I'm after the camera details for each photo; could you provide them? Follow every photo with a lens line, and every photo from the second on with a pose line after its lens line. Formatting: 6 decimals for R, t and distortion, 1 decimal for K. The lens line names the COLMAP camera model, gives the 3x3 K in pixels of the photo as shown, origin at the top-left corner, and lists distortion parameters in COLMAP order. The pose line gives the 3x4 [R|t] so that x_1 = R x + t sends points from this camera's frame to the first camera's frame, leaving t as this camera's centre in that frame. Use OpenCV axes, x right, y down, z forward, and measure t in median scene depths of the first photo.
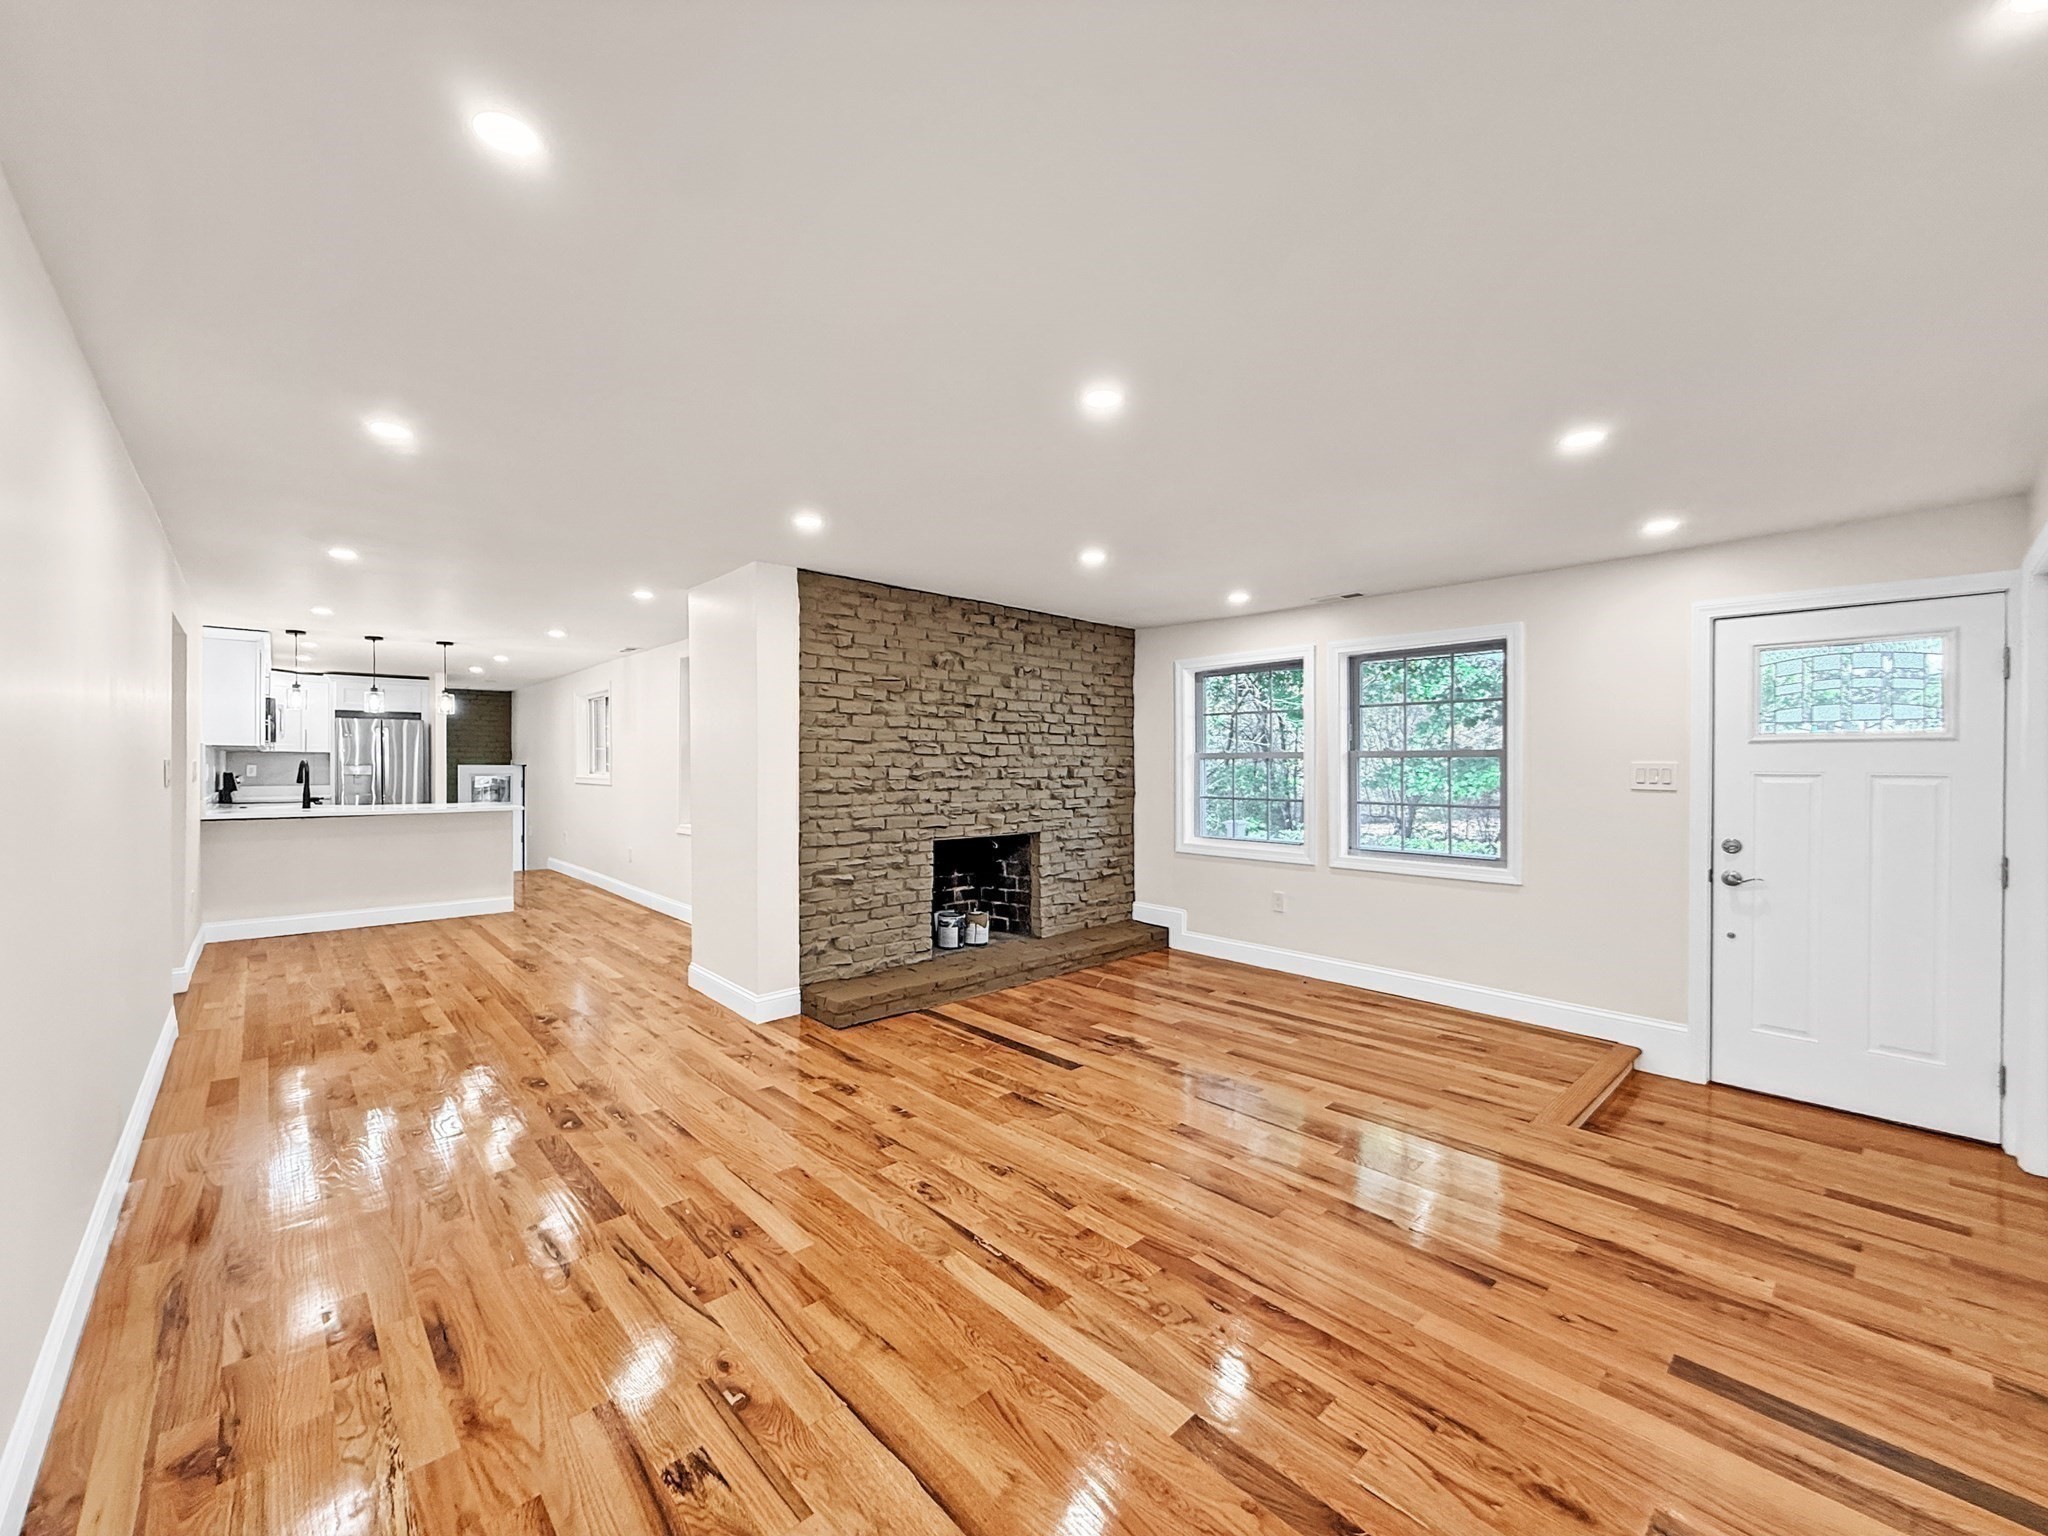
lens RADIAL K [[817.2, 0, 1045.5], [0, 817.2, 780.8], [0, 0, 1]] dist [-0.000781, 0.000769]
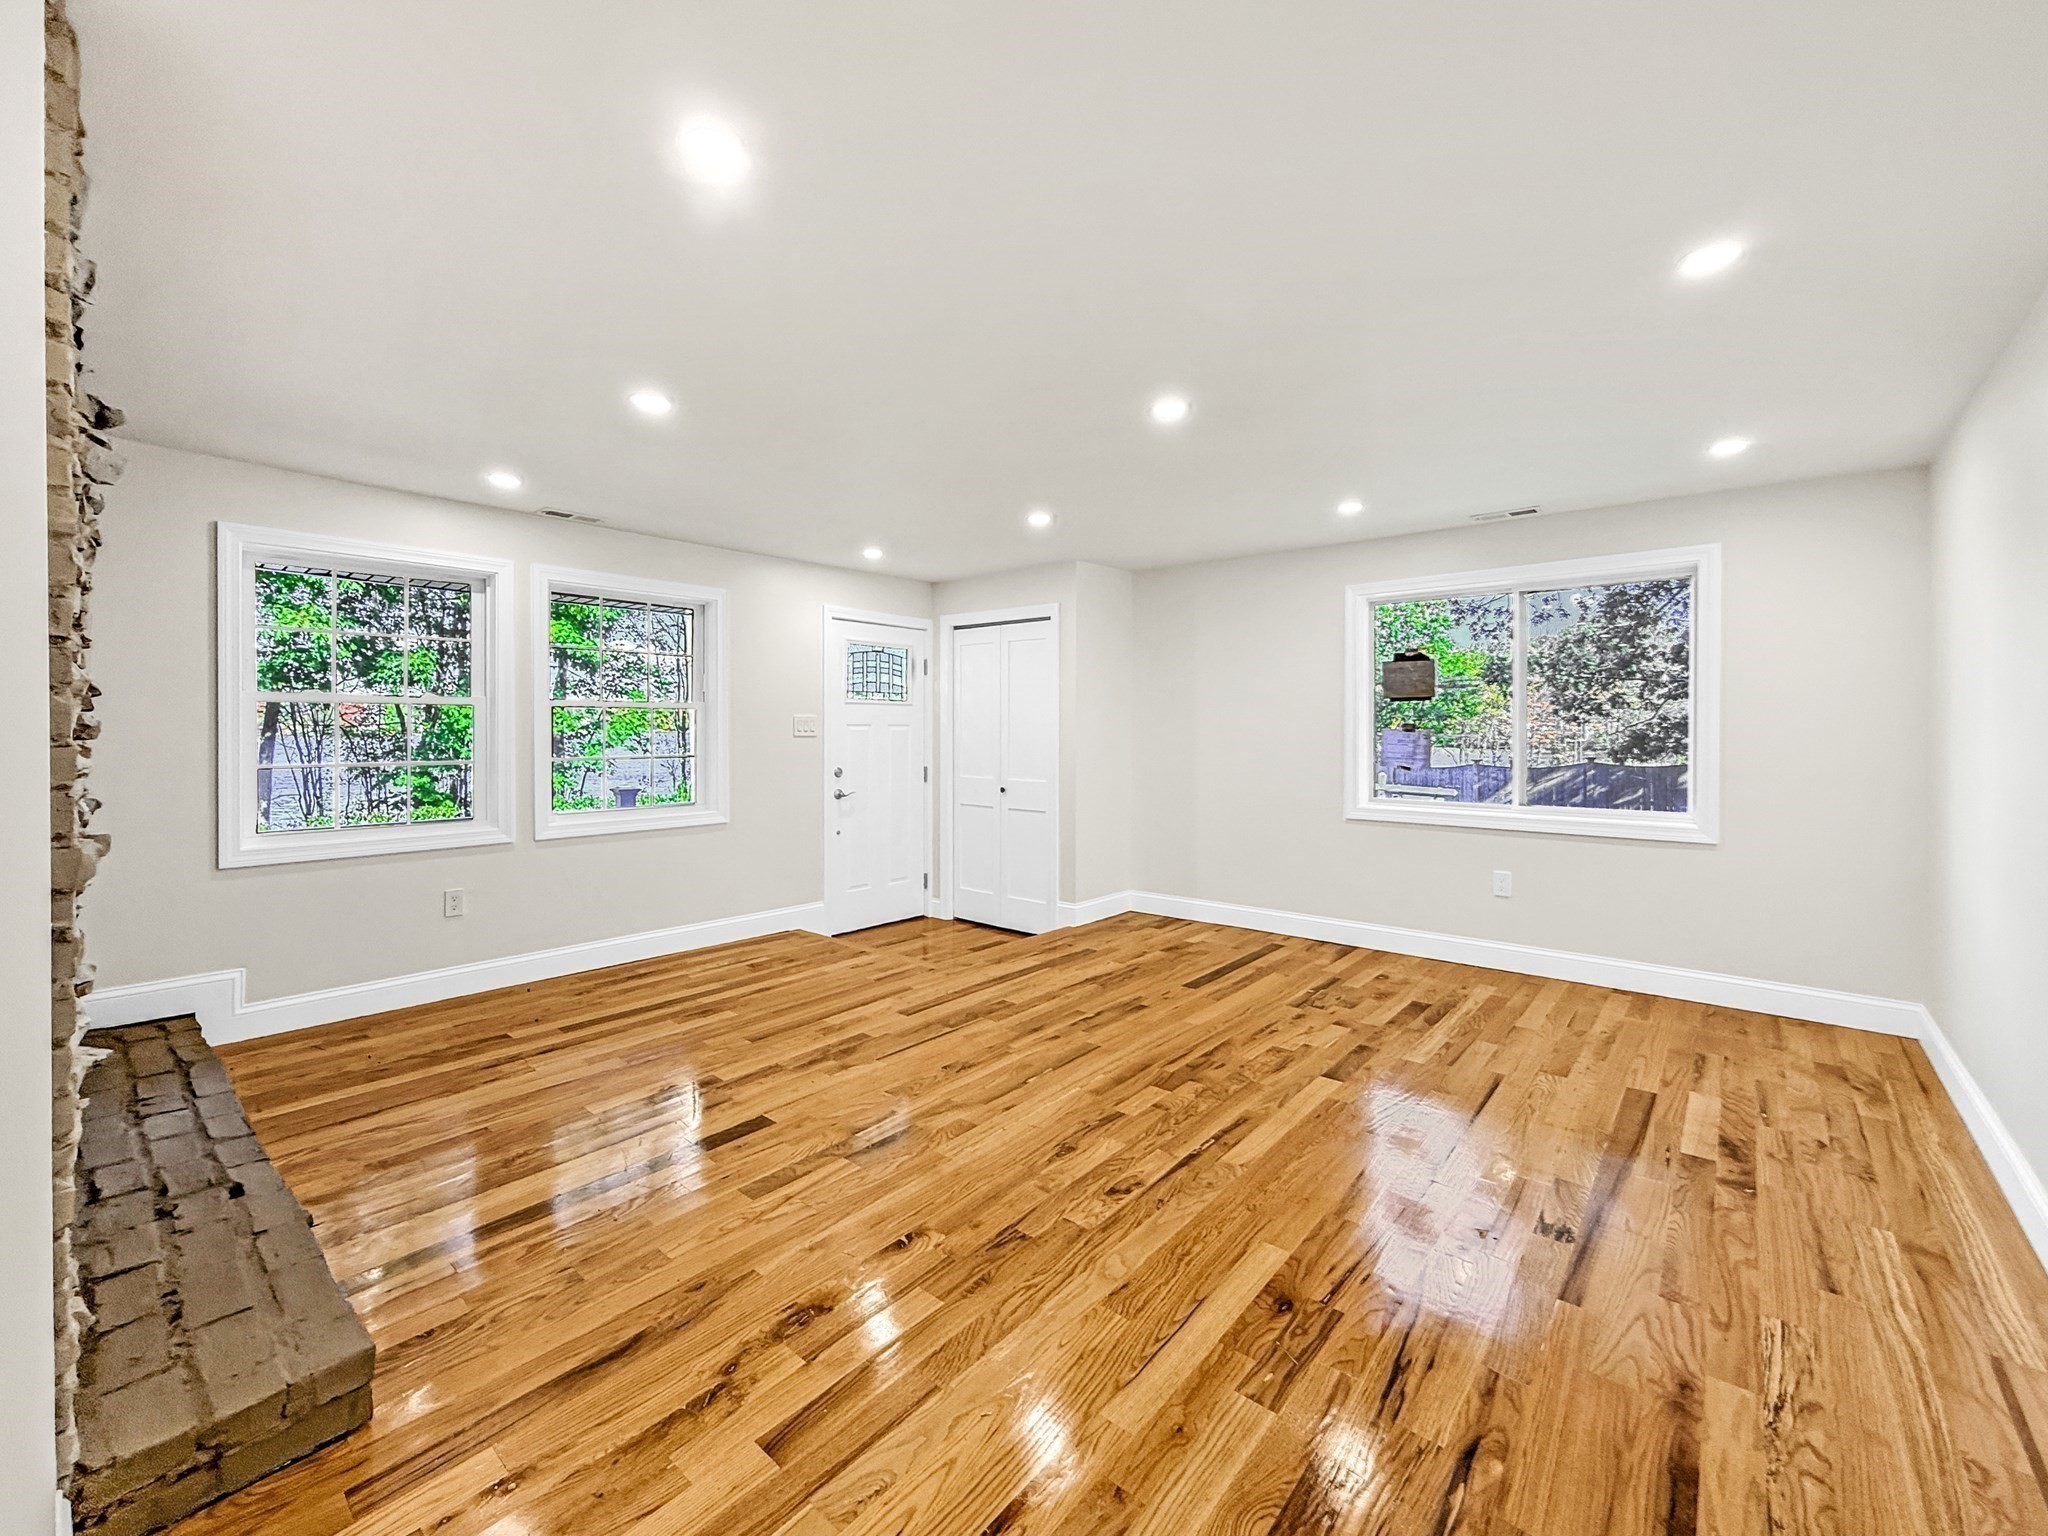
lens RADIAL K [[817.2, 0, 1014.0], [0, 817.2, 751.2], [0, 0, 1]] dist [-0.000781, 0.000769]
pose [[-0.071452, -0.029702, 0.997002, -0.994059], [0.018180, 0.999352, 0.031075, -0.002196], [-0.997278, 0.020346, -0.070866, 1.157166]]
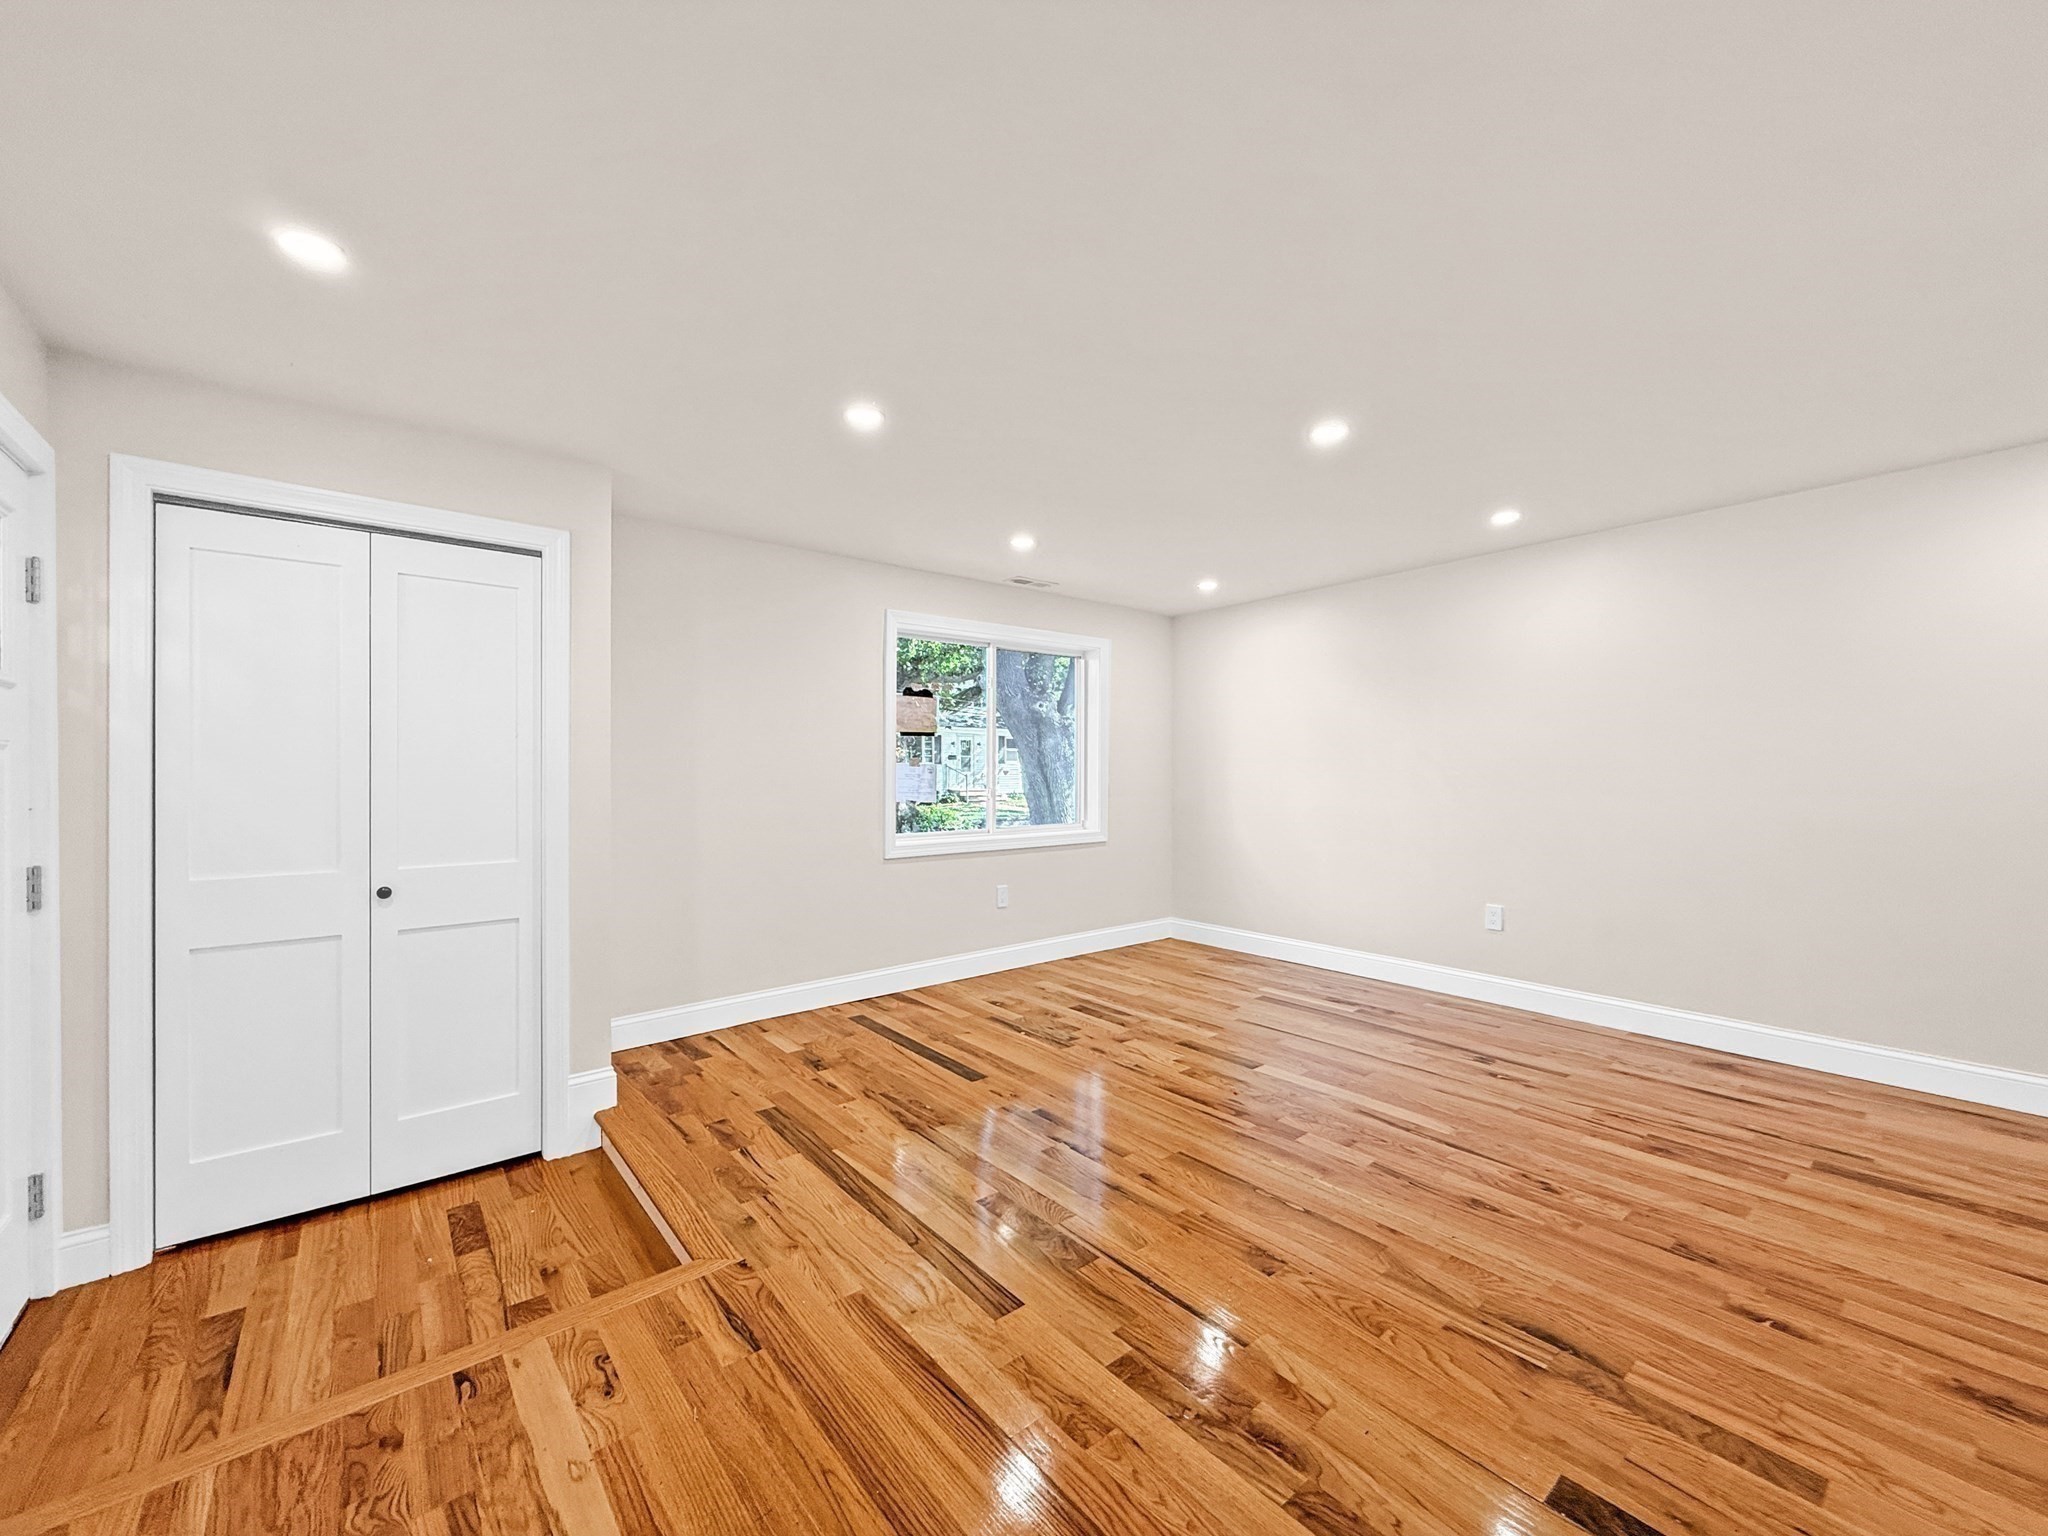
lens RADIAL K [[817.2, 0, 1012.2], [0, 817.2, 765.9], [0, 0, 1]] dist [-0.000781, 0.000769]
pose [[-0.993598, 0.000154, 0.112970, 0.355960], [0.001807, 0.999893, 0.014529, -0.001928], [-0.112956, 0.014641, -0.993492, 1.985990]]
